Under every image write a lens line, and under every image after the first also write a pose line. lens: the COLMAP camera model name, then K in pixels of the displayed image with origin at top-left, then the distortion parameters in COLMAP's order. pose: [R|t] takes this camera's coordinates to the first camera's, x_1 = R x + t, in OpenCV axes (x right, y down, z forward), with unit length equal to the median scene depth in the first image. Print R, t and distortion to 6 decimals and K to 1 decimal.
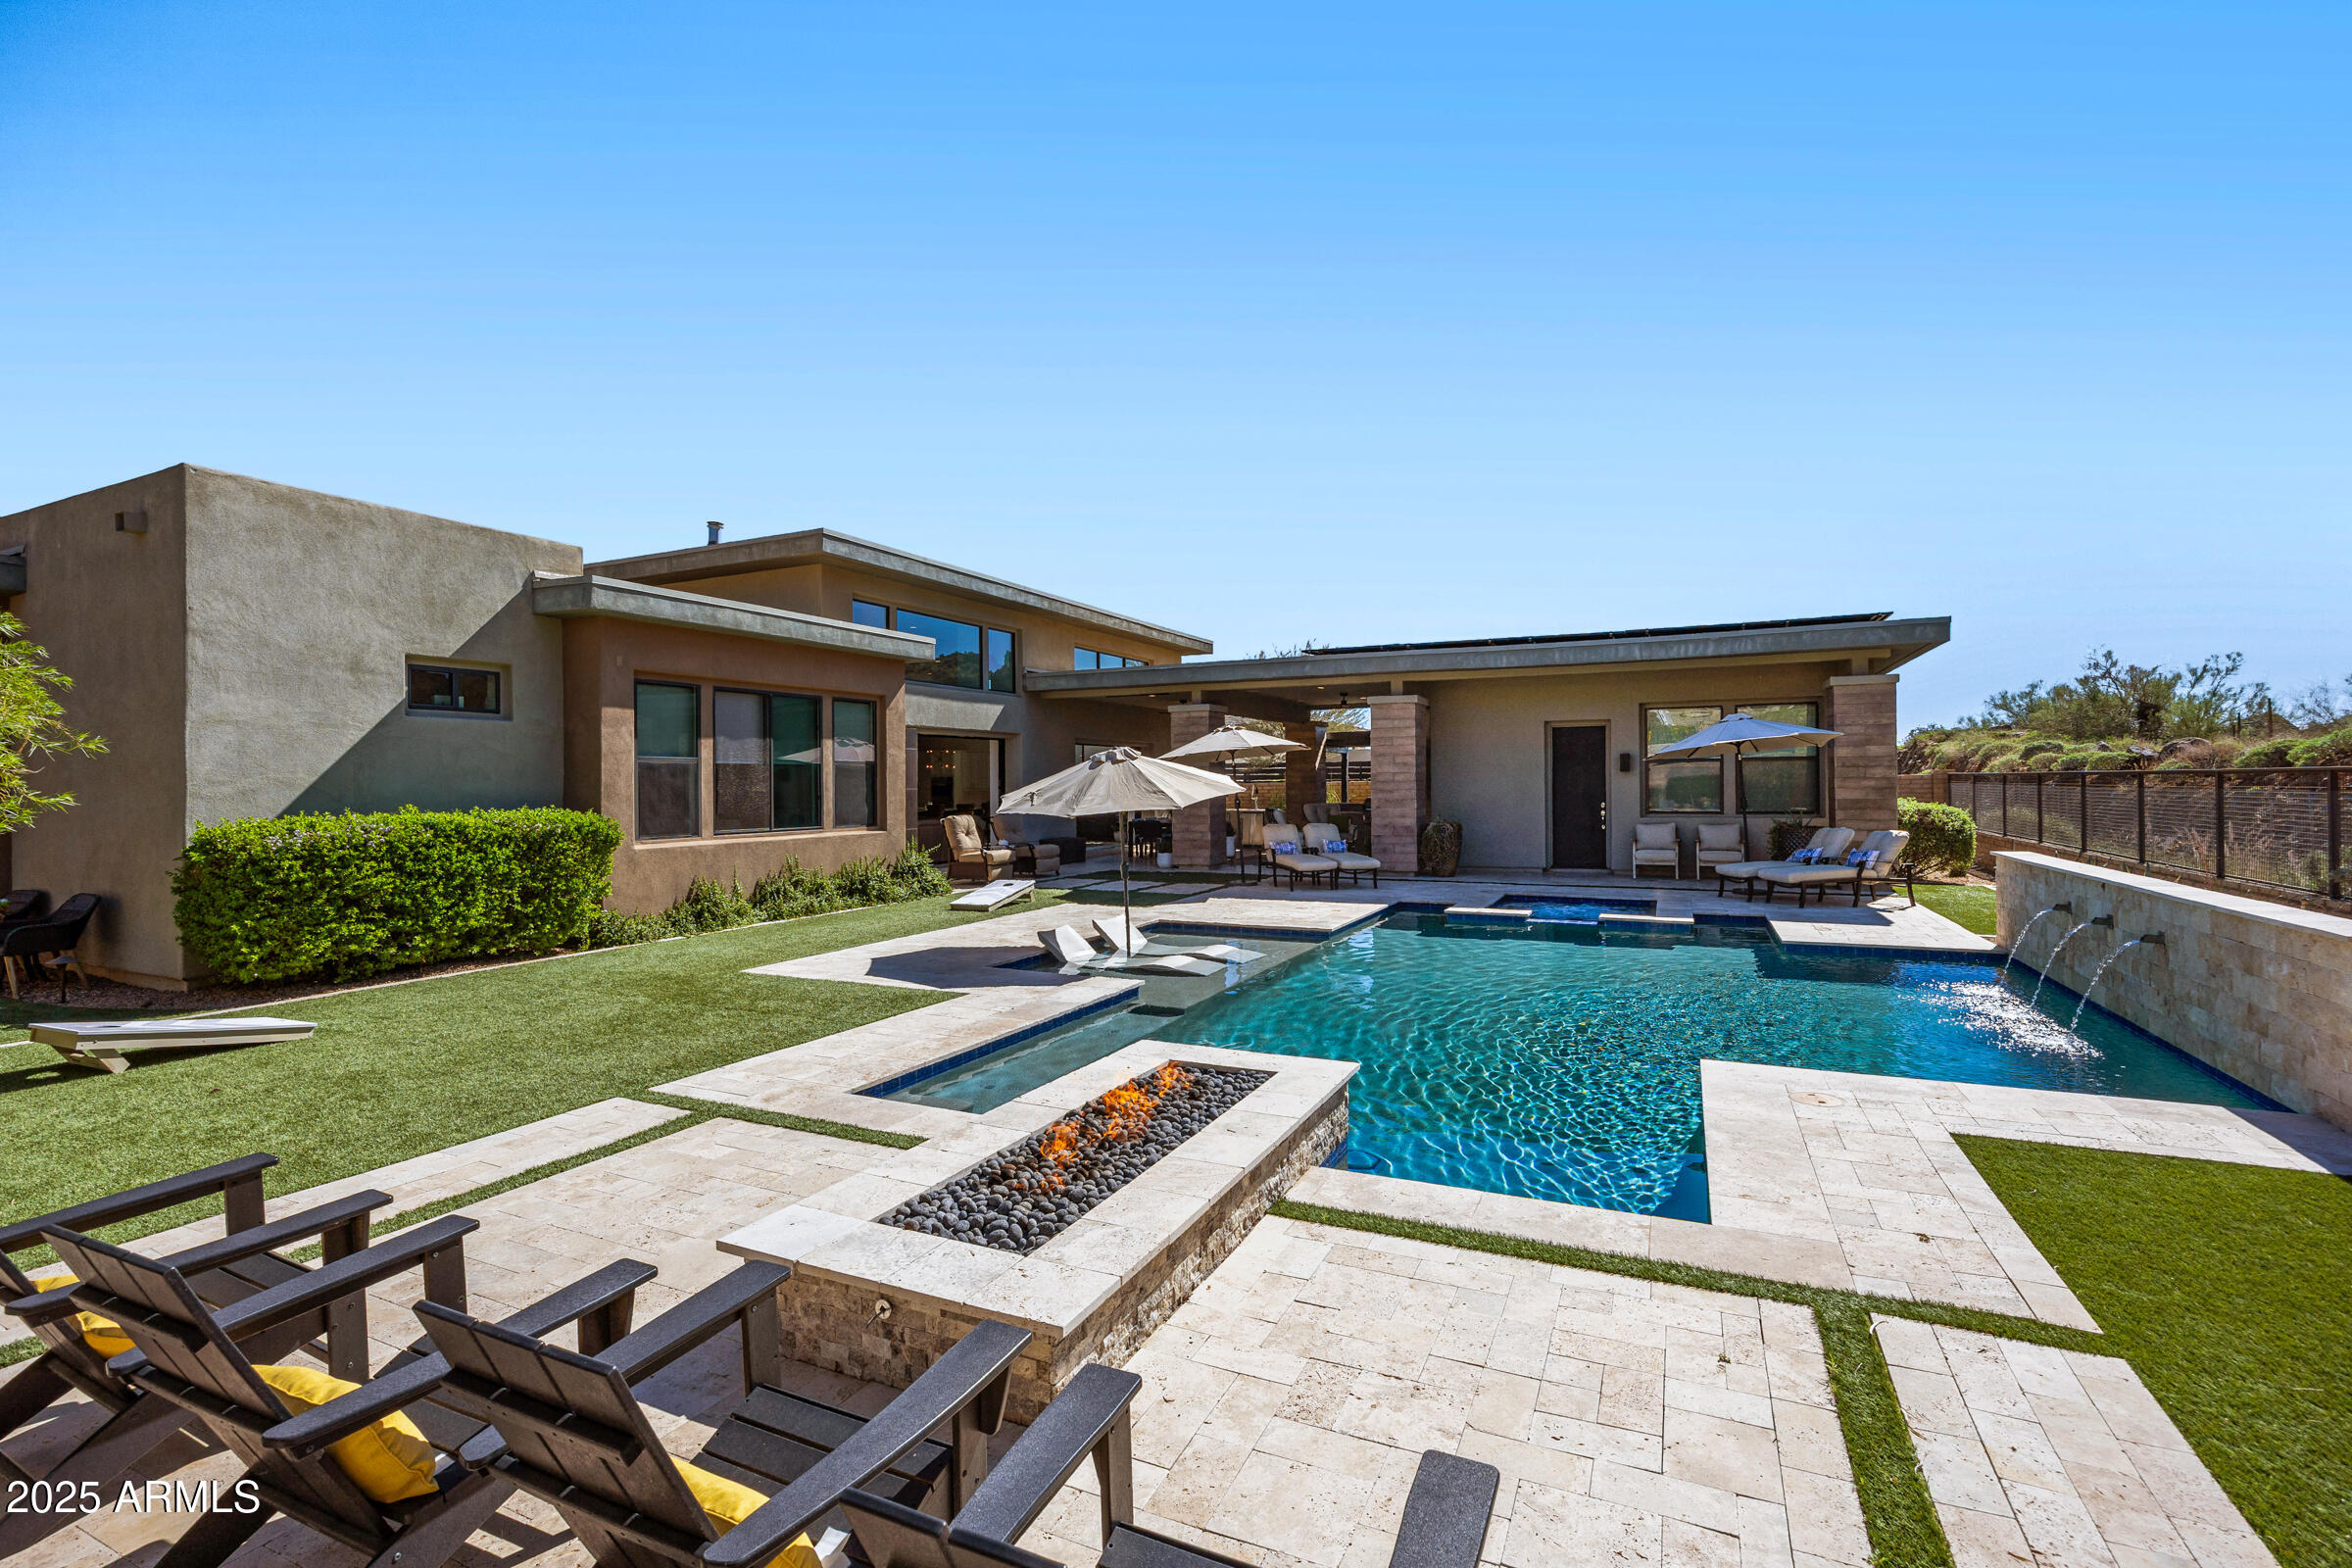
lens RADIAL K [[1052.0, 0, 1177.4], [0, 1052.0, 785.4], [0, 0, 1]] dist [-0.011576, 0.001300]
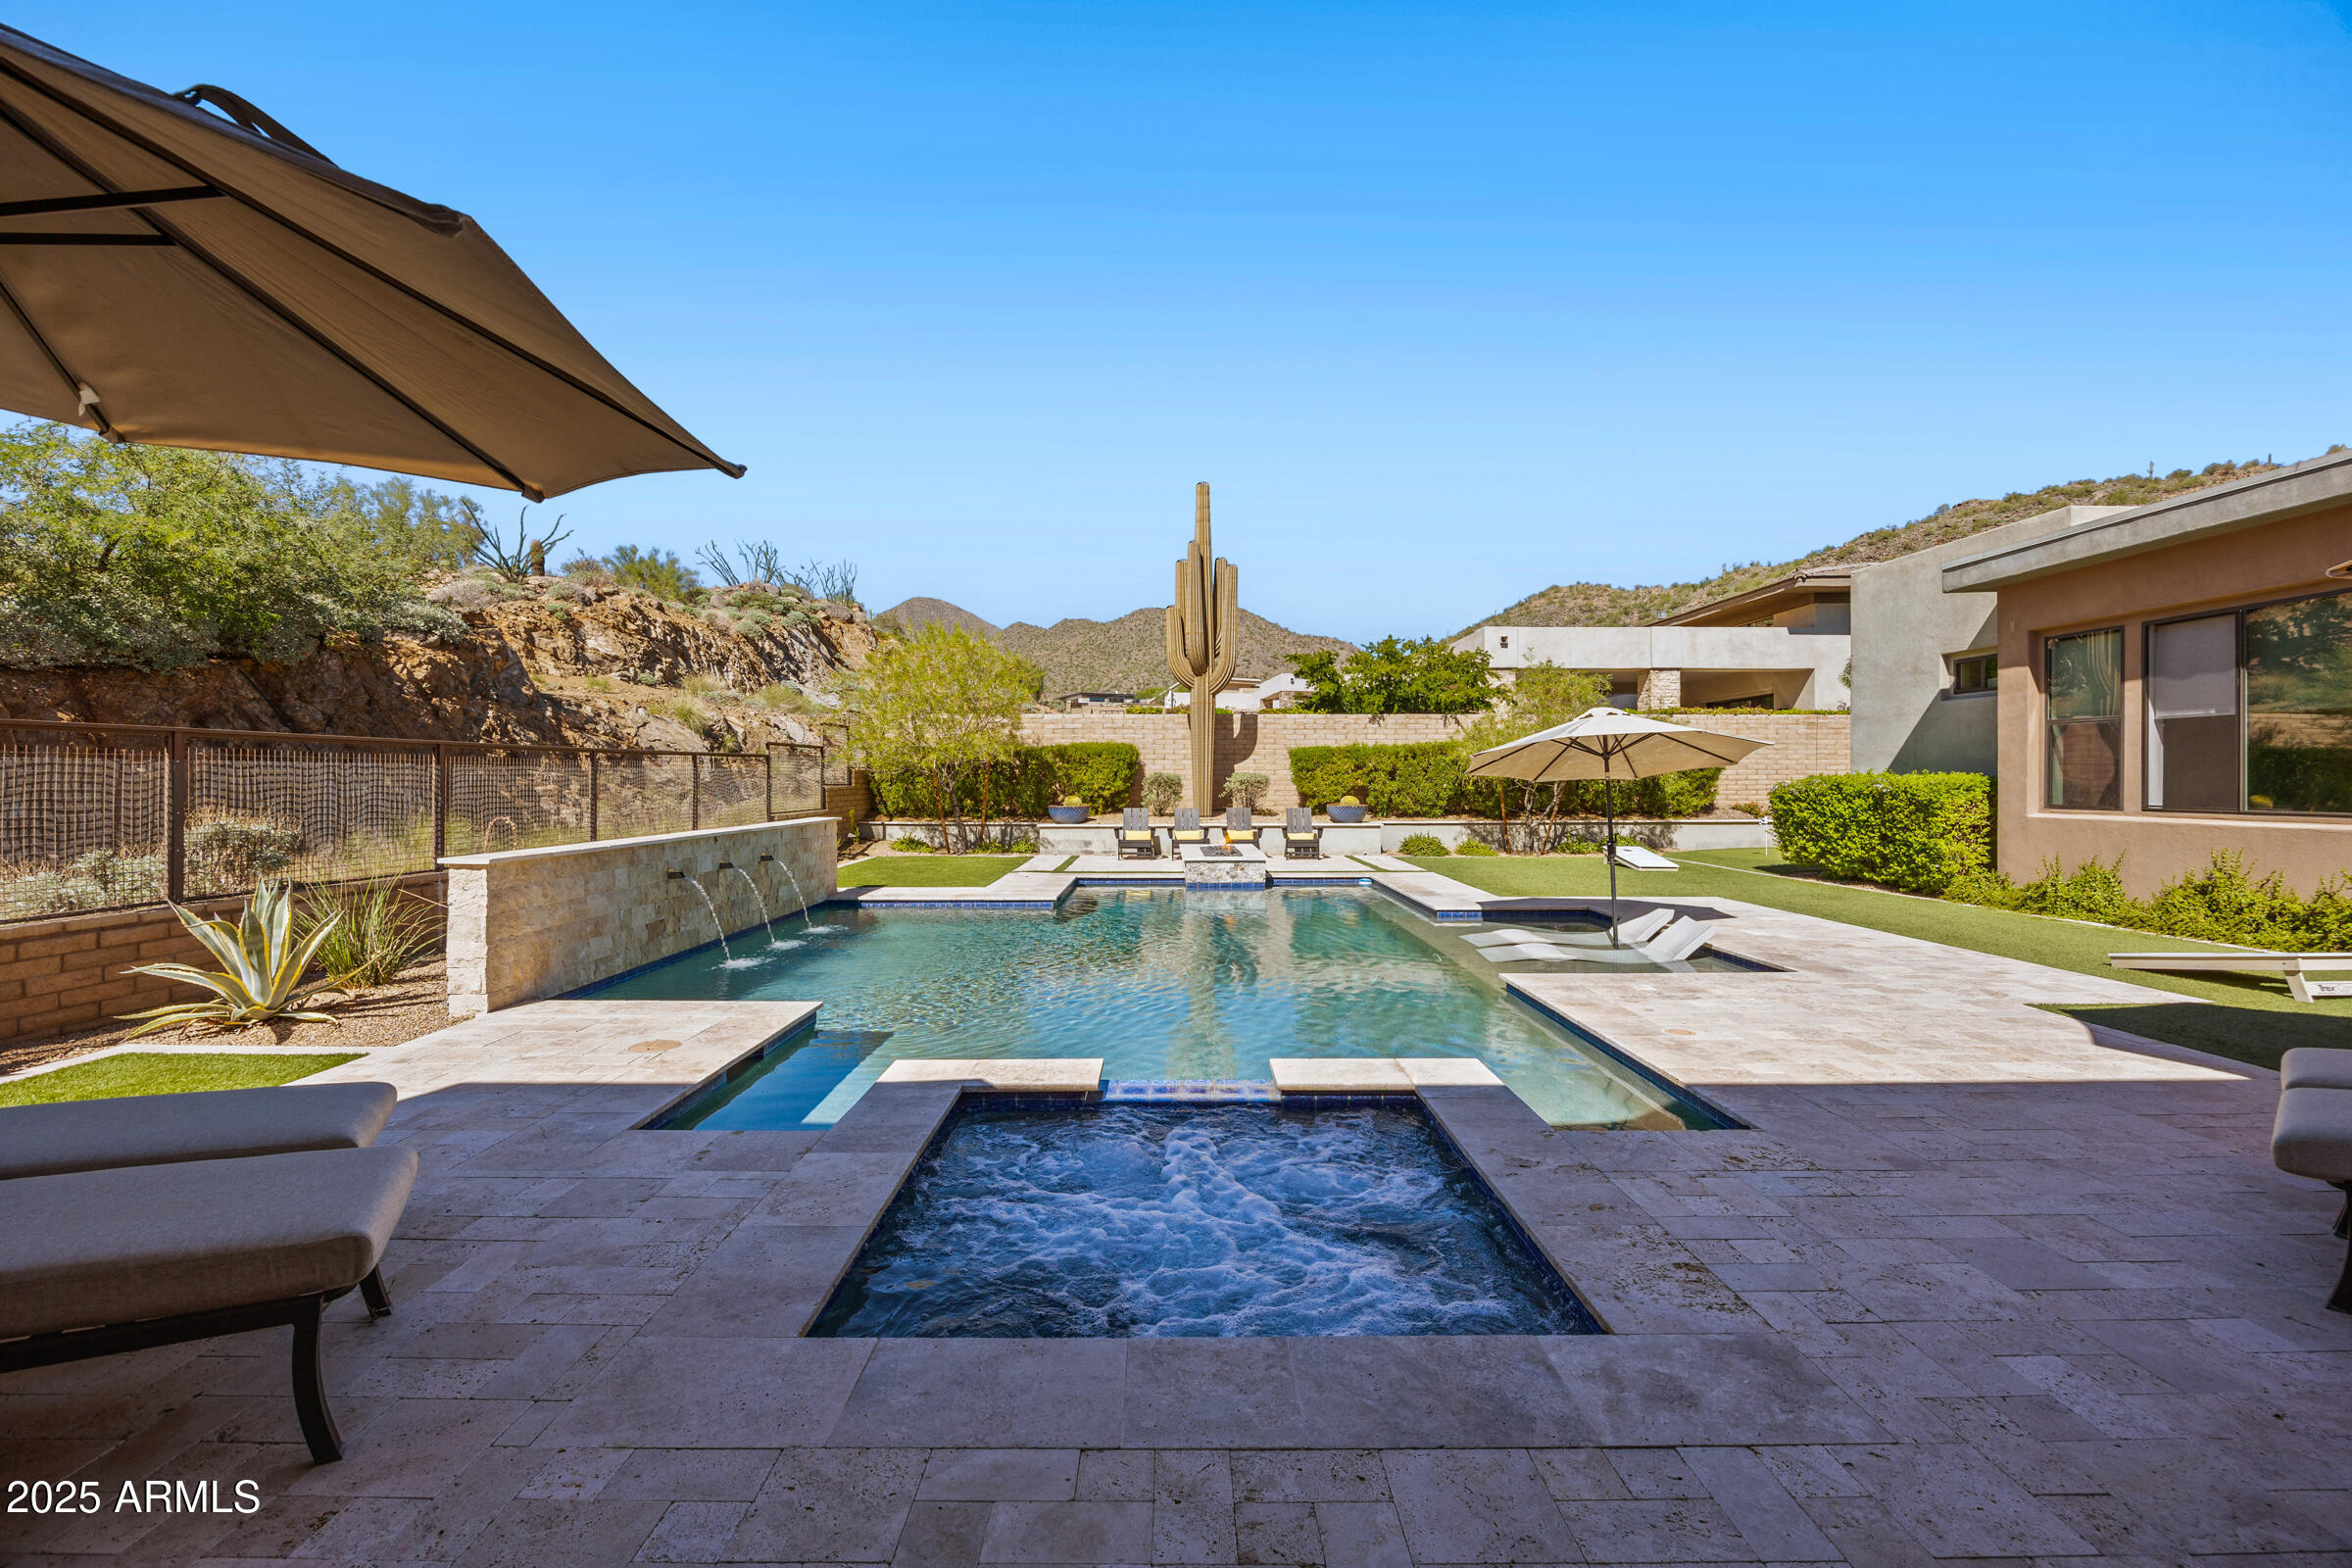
lens RADIAL K [[989.4, 0, 1168.9], [0, 989.4, 779.4], [0, 0, 1]] dist [-0.012696, 0.000502]
pose [[-0.905929, 0.005348, -0.423396, 0.572013], [0.002525, 0.999971, 0.007230, 0.017488], [0.423422, 0.005480, -0.905916, 1.460685]]
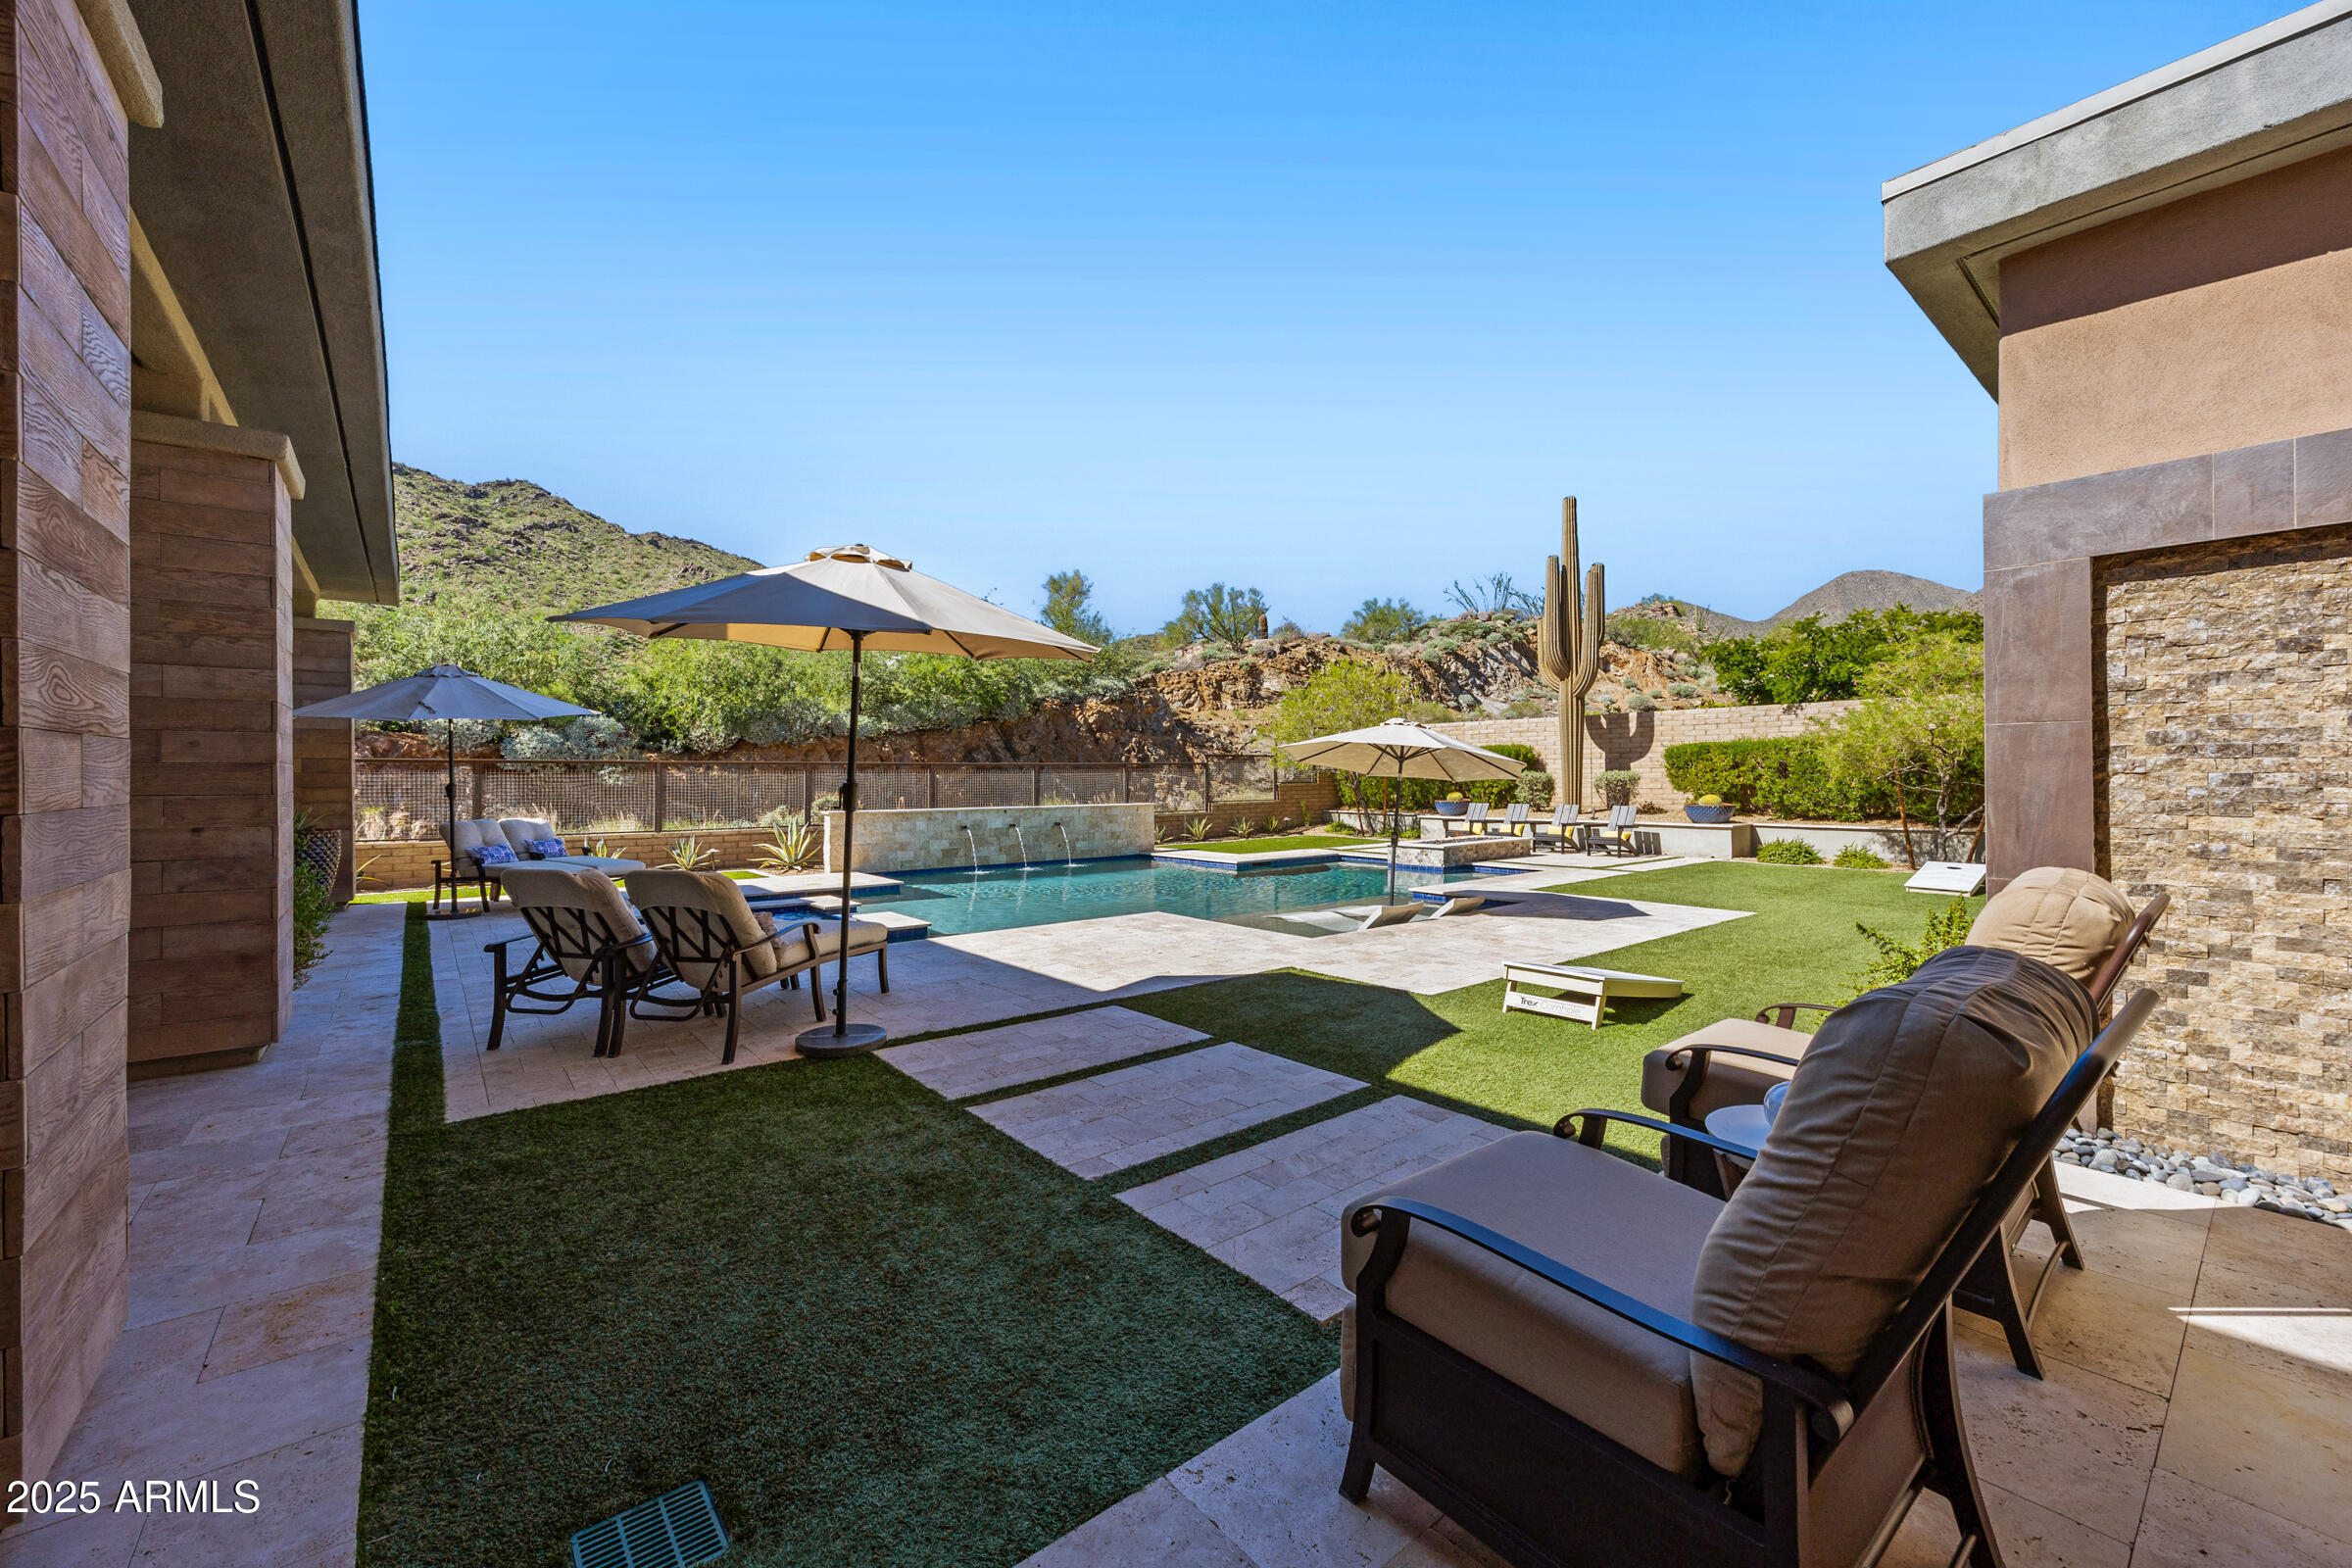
lens RADIAL K [[924.0, 0, 1183.6], [0, 924.0, 776.3], [0, 0, 1]] dist [-0.000803, -0.000018]
pose [[-0.904148, 0.010015, 0.427102, -0.235188], [0.011258, 0.999937, 0.000386, 0.018833], [-0.427071, 0.005157, -0.904203, 1.740601]]
